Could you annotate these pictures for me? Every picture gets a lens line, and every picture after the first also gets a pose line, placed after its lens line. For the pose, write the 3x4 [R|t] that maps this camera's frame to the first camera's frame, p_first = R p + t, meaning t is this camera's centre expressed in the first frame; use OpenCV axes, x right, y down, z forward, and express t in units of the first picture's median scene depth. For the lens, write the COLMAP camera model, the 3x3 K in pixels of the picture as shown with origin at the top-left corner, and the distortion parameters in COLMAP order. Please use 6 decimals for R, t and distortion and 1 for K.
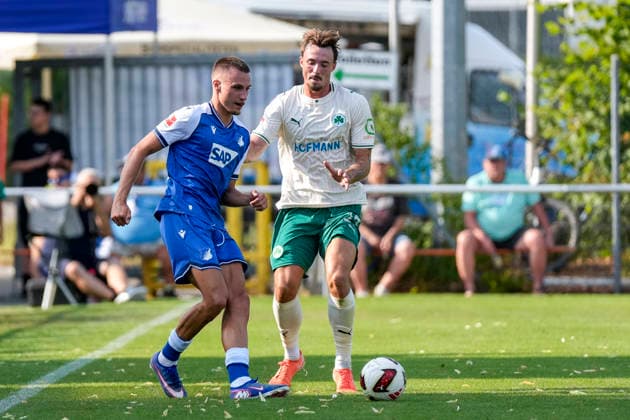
lens RADIAL K [[287.9, 0, 315.0], [0, 287.9, 210.0], [0, 0, 1]] dist [0.000370, -0.000258]
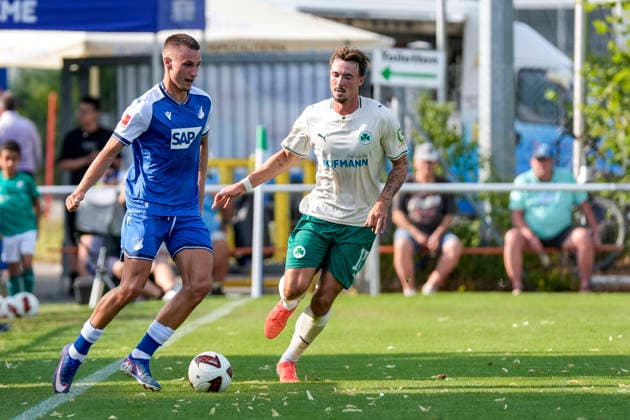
lens RADIAL K [[287.9, 0, 315.0], [0, 287.9, 210.0], [0, 0, 1]] dist [0.000370, -0.000258]
pose [[0.999999, 0.000982, -0.000253, -0.165043], [-0.000982, 1.000000, -0.000002, 0.005728], [0.000253, 0.000003, 1.000000, -0.000465]]
